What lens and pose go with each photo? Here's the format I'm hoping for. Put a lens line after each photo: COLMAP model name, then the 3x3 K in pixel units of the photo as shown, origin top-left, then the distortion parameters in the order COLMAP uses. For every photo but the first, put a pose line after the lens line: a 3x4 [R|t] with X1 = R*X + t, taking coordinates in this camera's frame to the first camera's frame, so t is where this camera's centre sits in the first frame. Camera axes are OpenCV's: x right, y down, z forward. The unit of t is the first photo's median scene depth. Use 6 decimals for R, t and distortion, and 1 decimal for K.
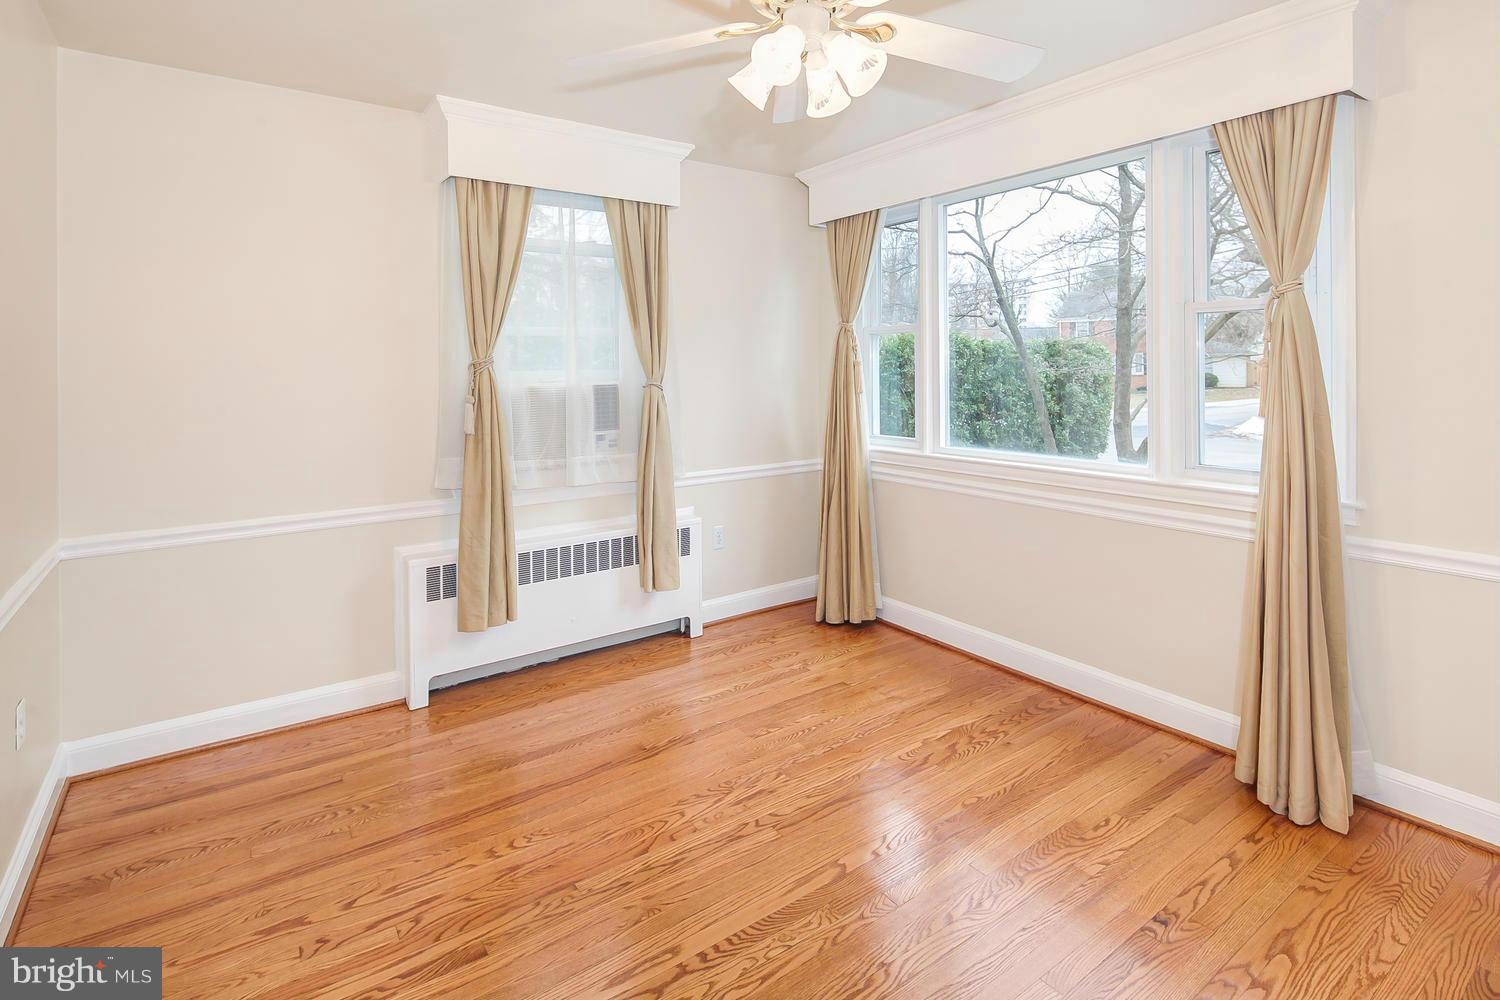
lens RADIAL K [[736.1, 0, 738.7], [0, 736.1, 382.9], [0, 0, 1]] dist [0.004283, -0.002718]
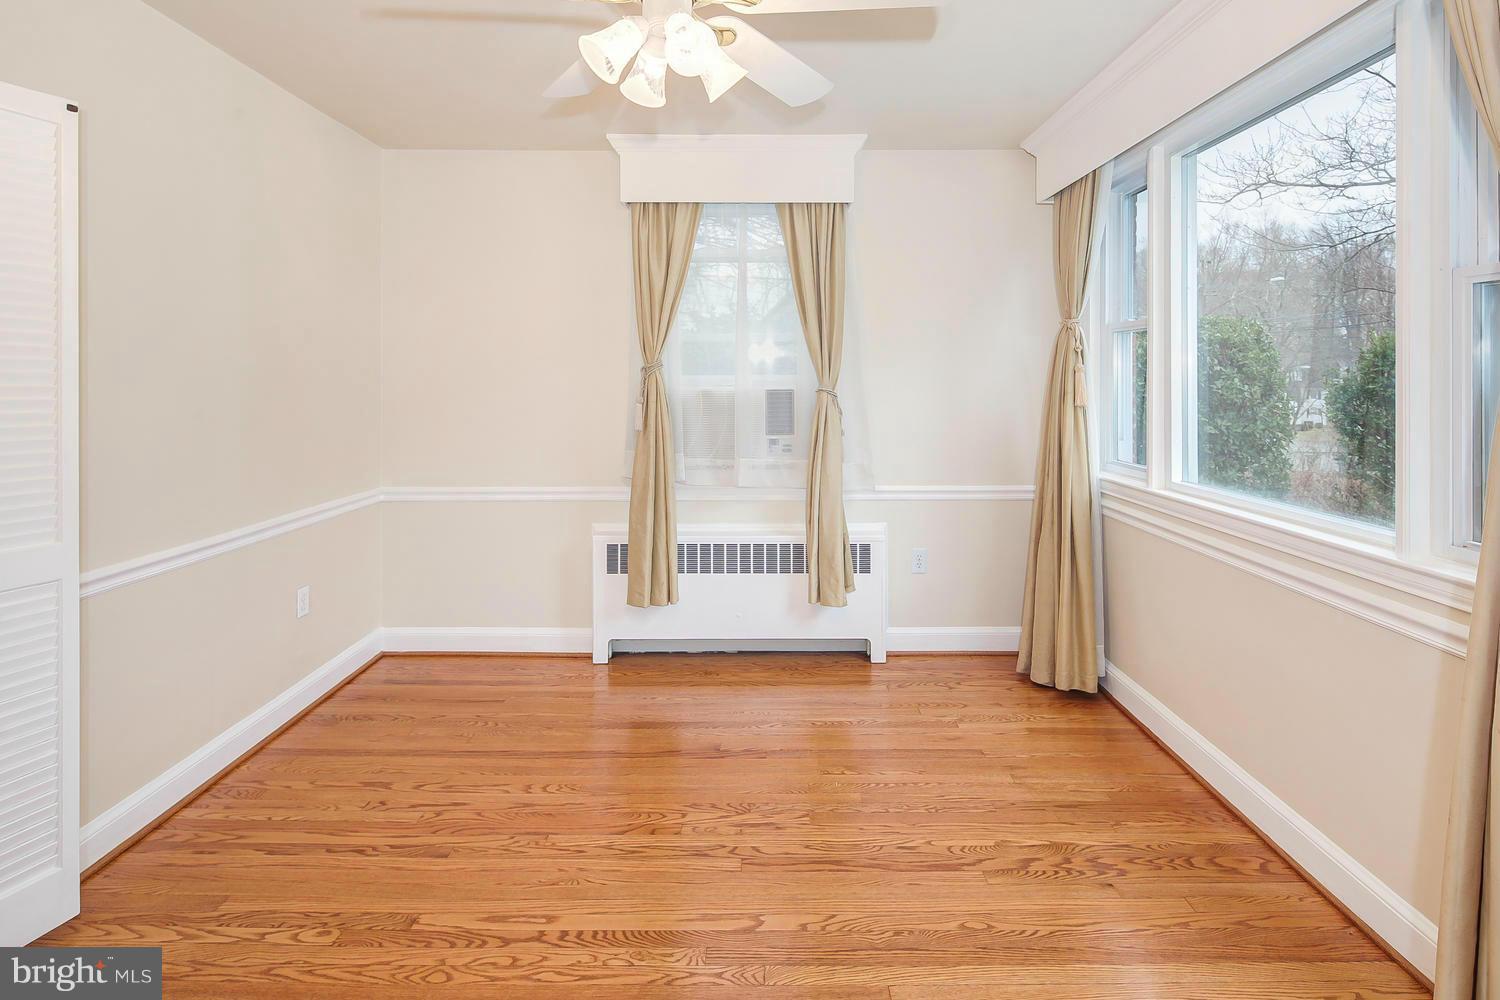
lens RADIAL K [[758.3, 0, 755.1], [0, 758.3, 390.6], [0, 0, 1]] dist [0.001726, -0.000534]
pose [[0.821608, 0.020175, -0.569696, 0.433263], [-0.019815, 0.999780, 0.006828, -0.002821], [0.569709, 0.005678, 0.821827, 0.150098]]
